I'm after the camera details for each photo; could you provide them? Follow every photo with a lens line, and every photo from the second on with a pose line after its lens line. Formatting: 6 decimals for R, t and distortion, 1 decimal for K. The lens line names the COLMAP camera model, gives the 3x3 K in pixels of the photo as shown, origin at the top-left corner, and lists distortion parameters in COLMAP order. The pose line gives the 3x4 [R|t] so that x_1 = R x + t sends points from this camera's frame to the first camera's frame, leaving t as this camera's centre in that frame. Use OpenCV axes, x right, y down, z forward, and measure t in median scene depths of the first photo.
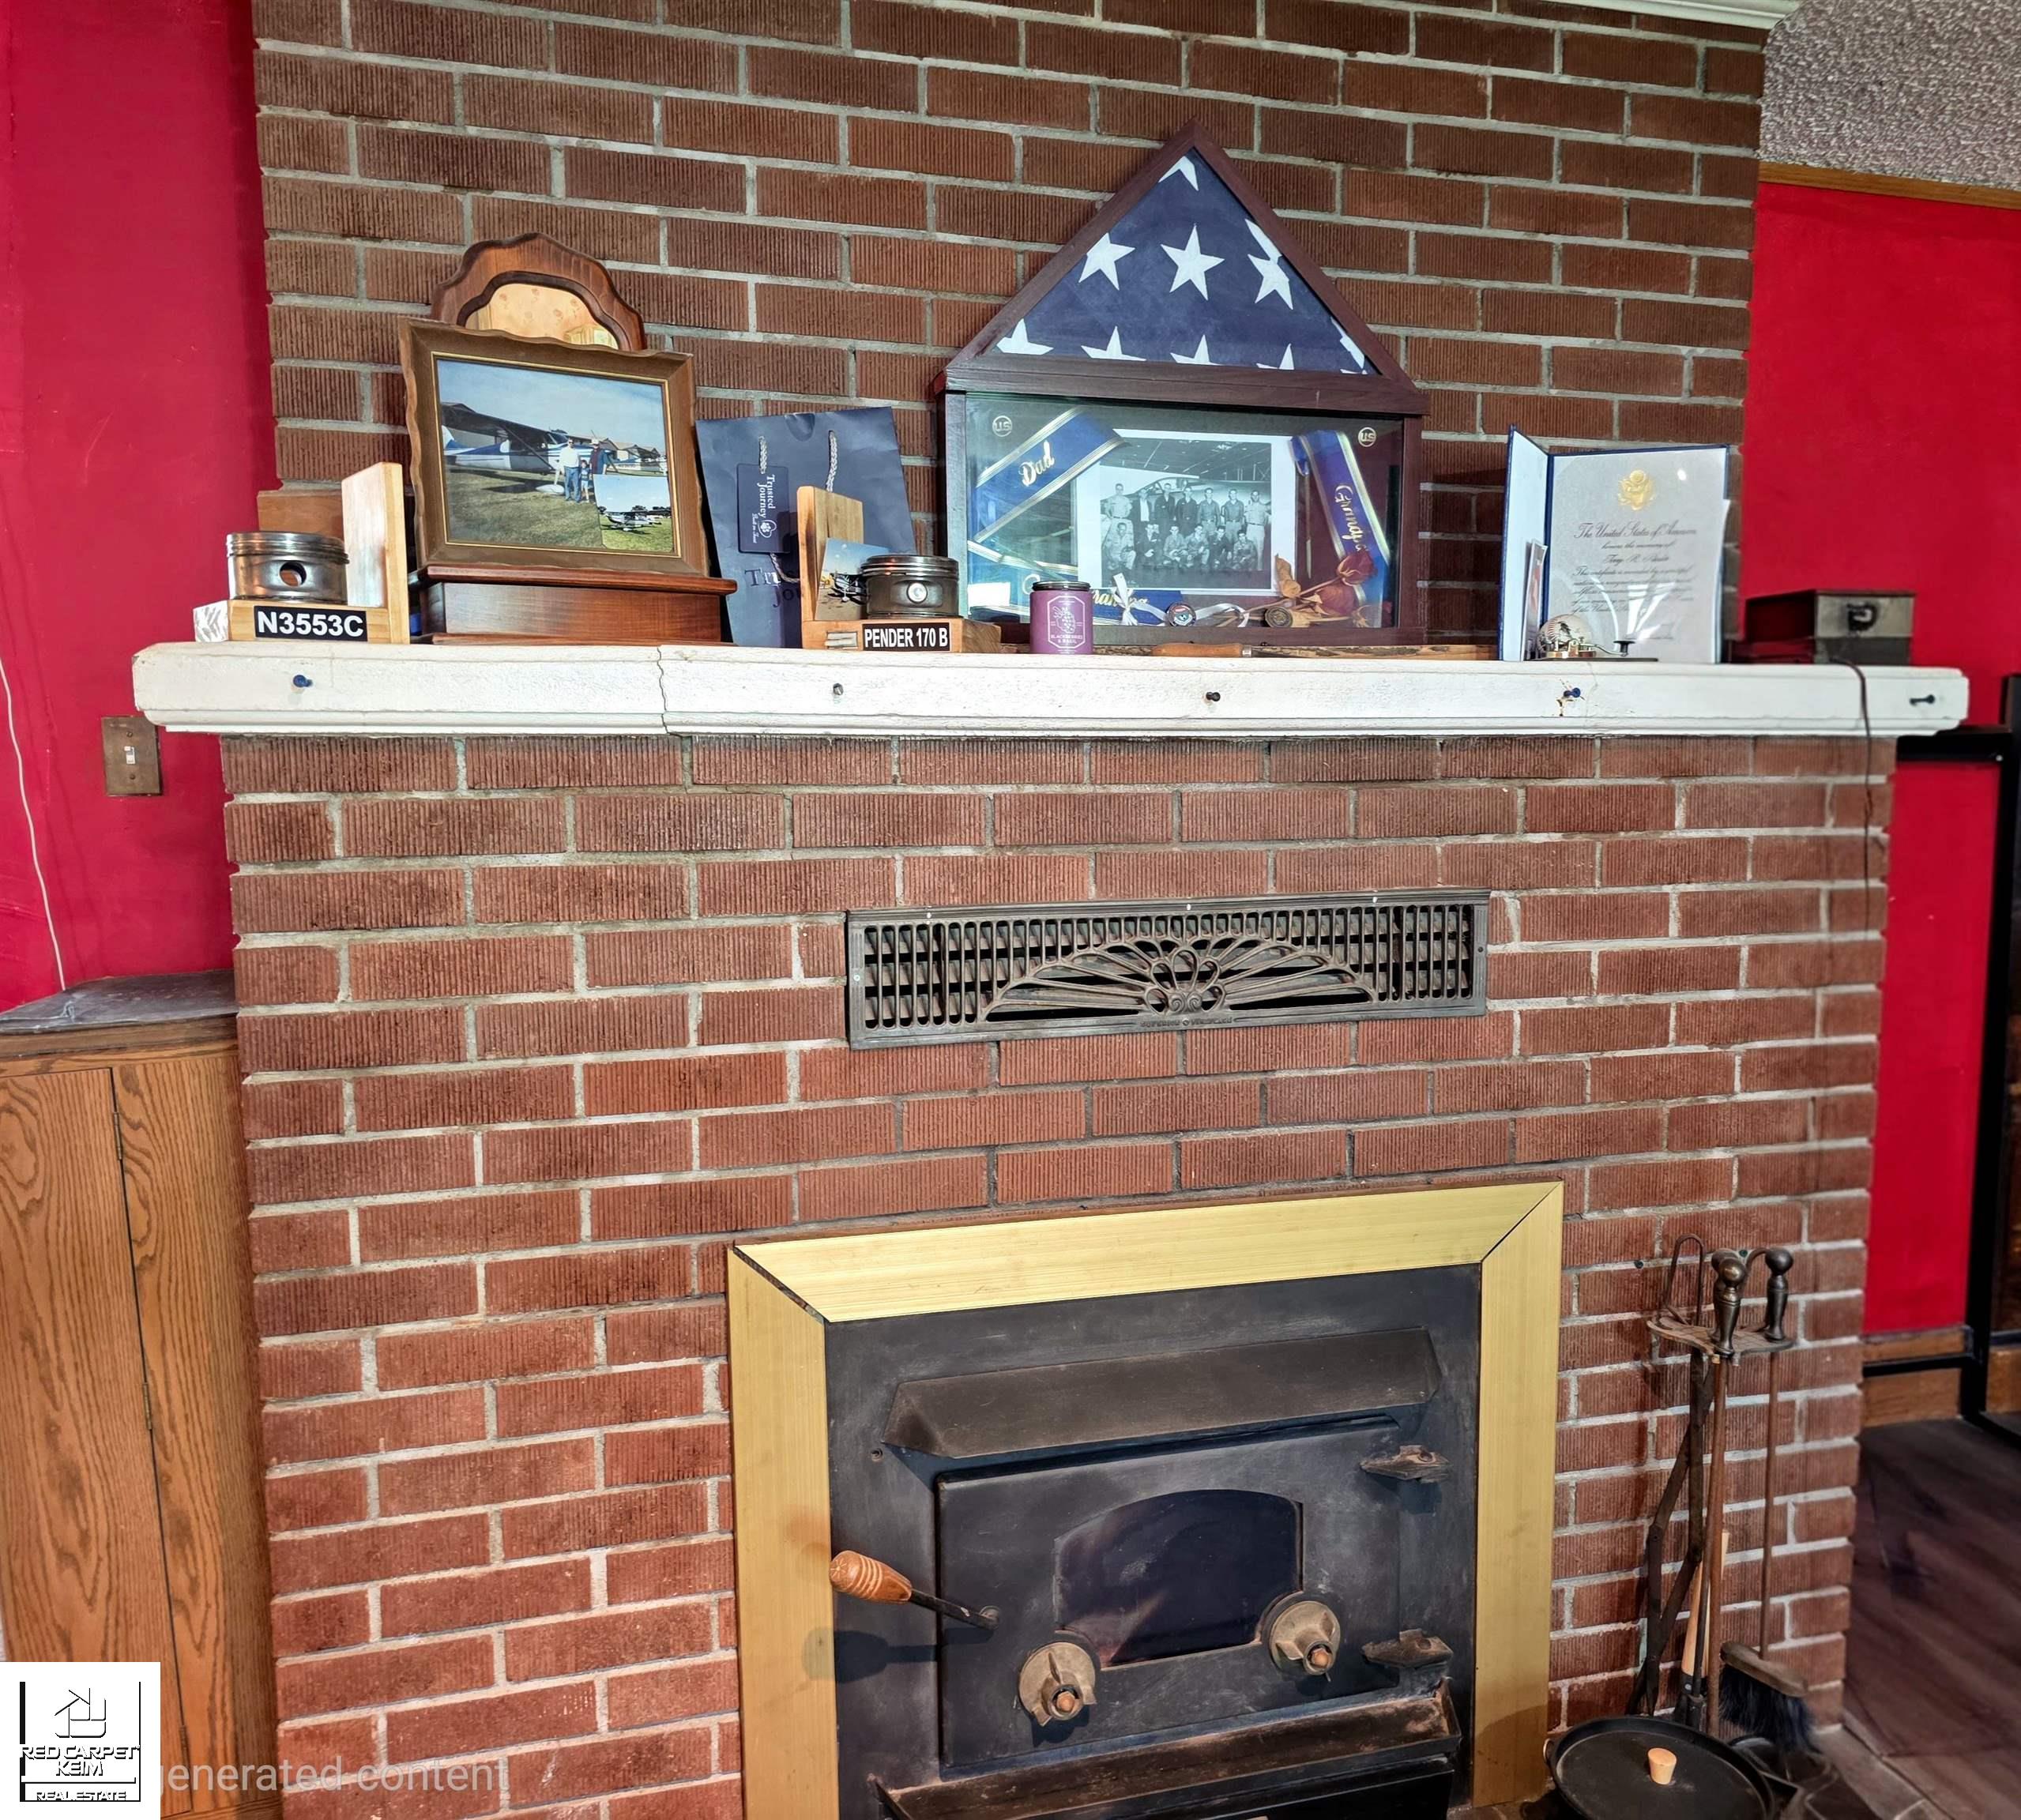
lens RADIAL K [[1558.8, 0, 1011.2], [0, 1558.8, 914.5], [0, 0, 1]] dist [0.037919, -0.009455]
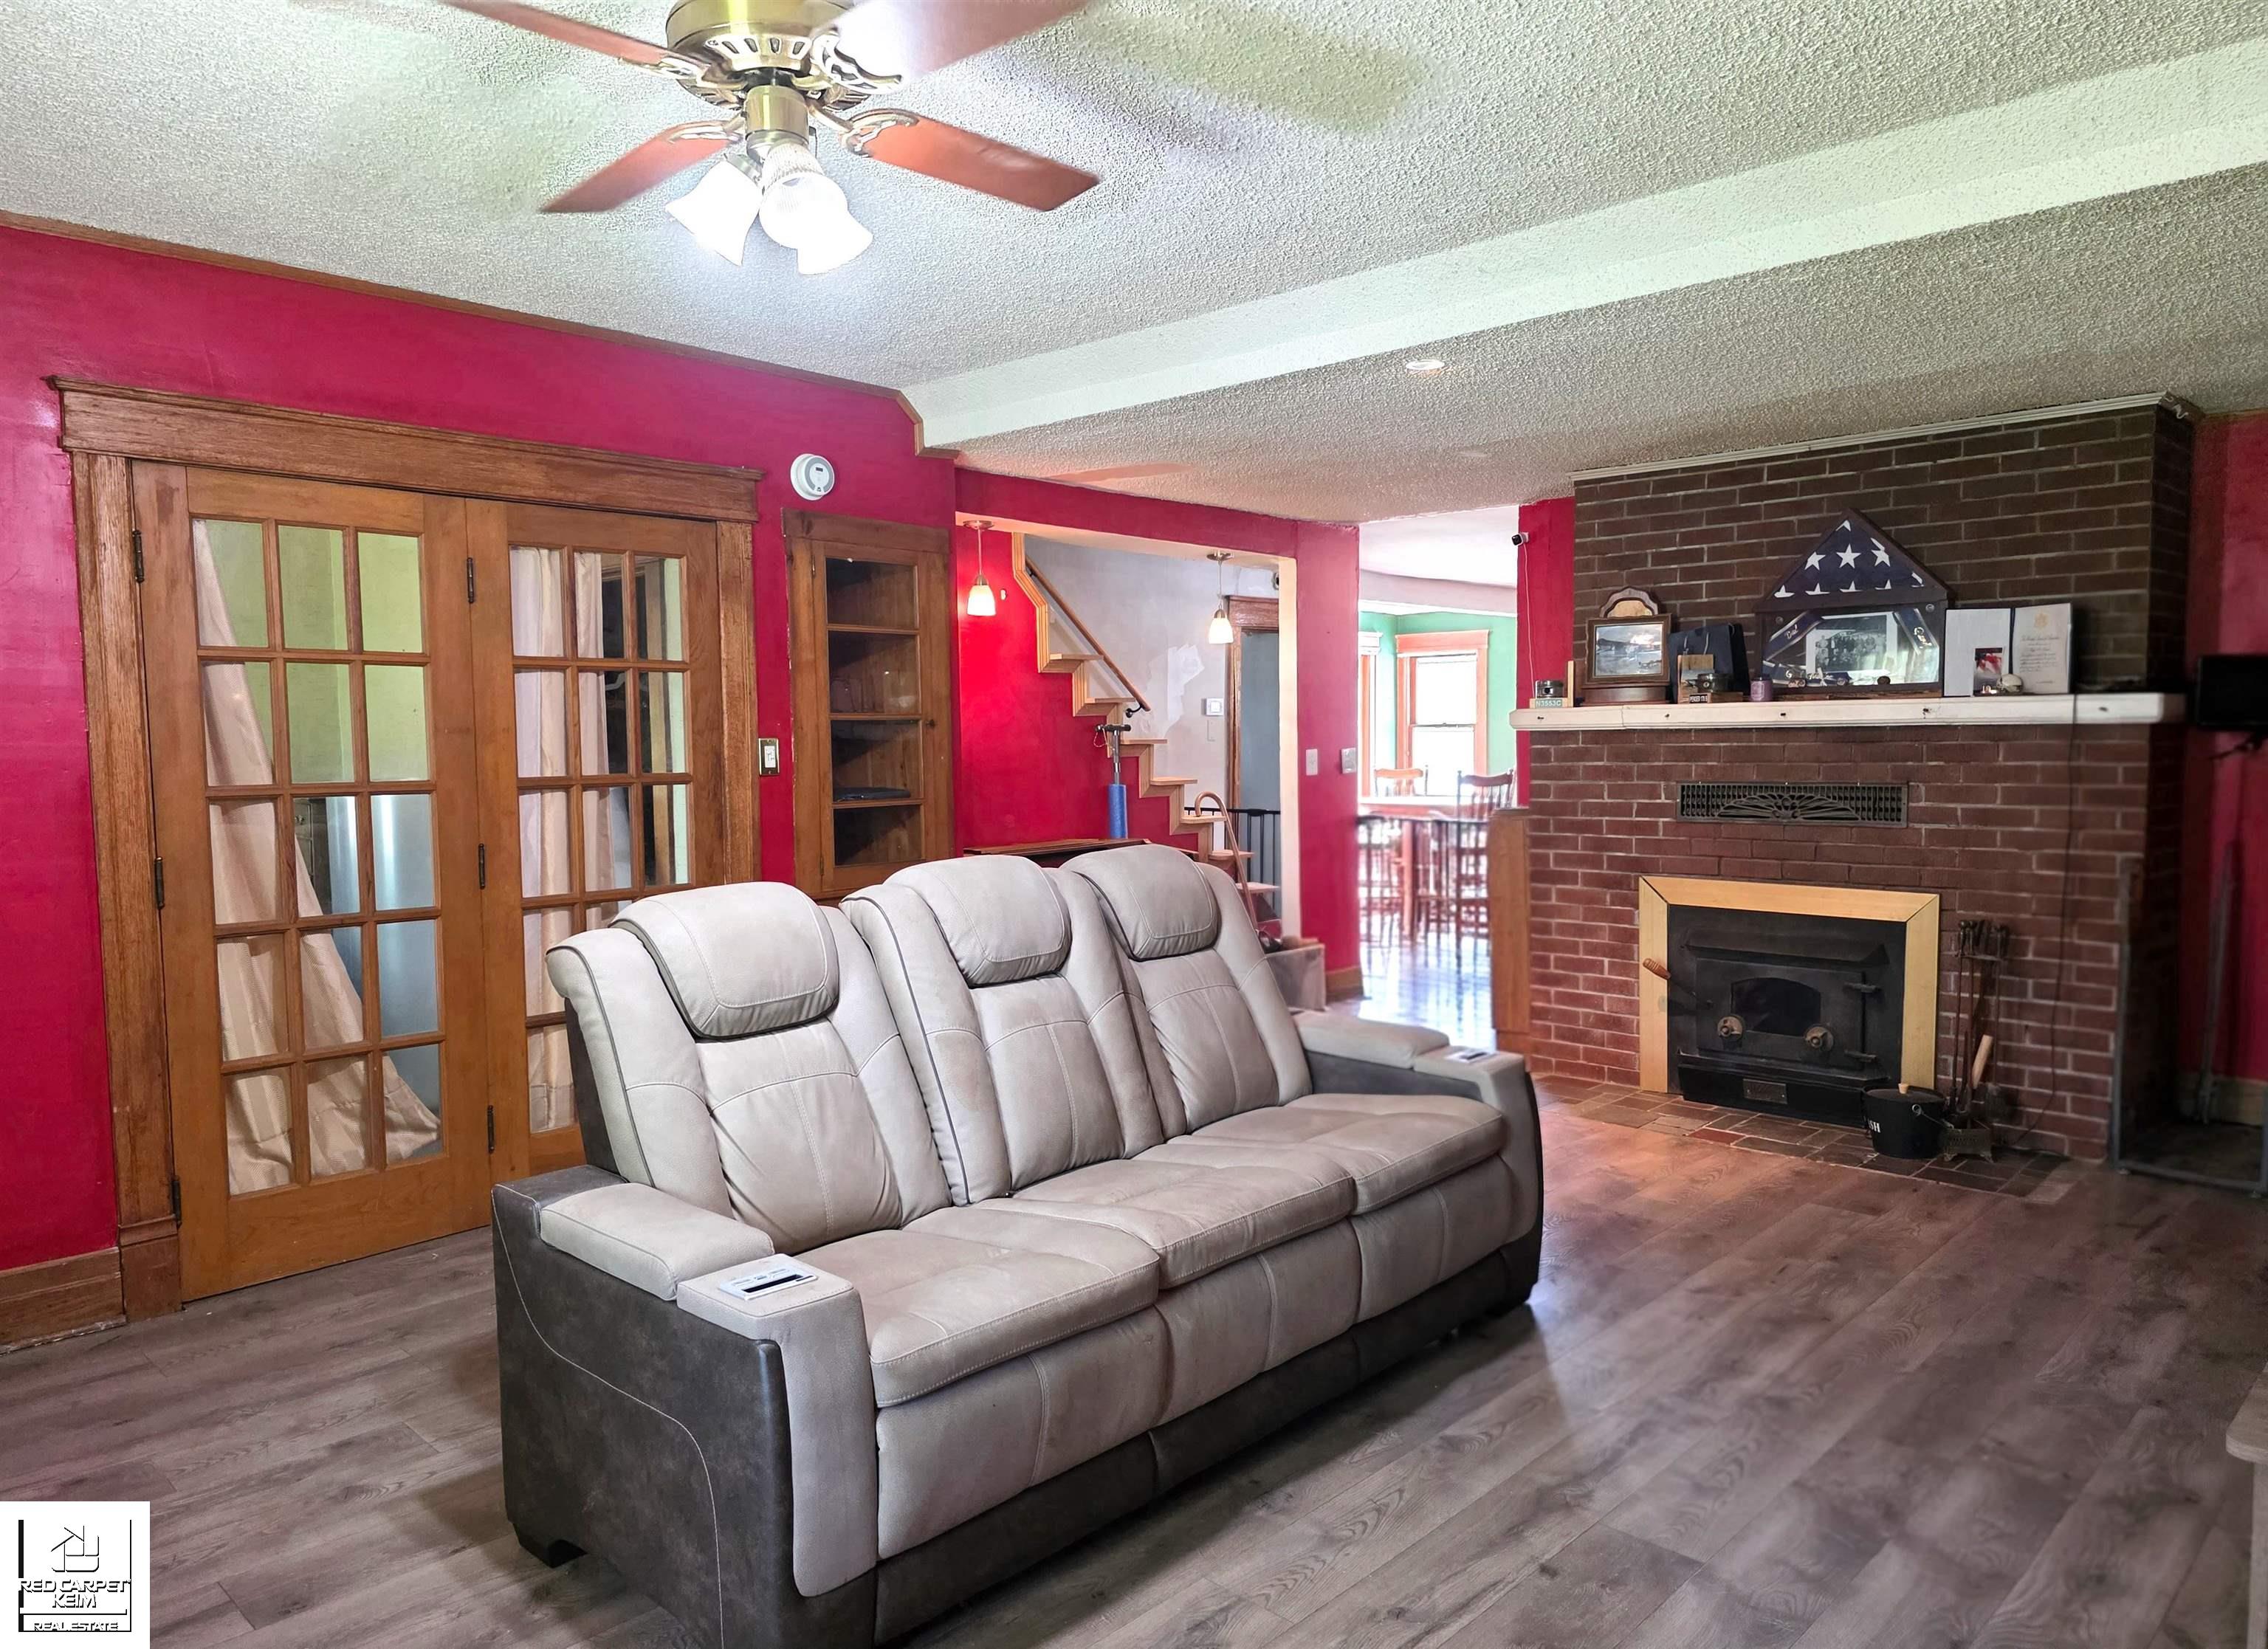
lens RADIAL K [[1544.5, 0, 1119.0], [0, 1544.5, 820.7], [0, 0, 1]] dist [0.026474, -0.002419]
pose [[0.498419, 0.044821, -0.865777, 2.031350], [-0.076201, 0.997062, 0.007750, 0.139296], [0.863581, 0.062111, 0.500371, -1.585963]]
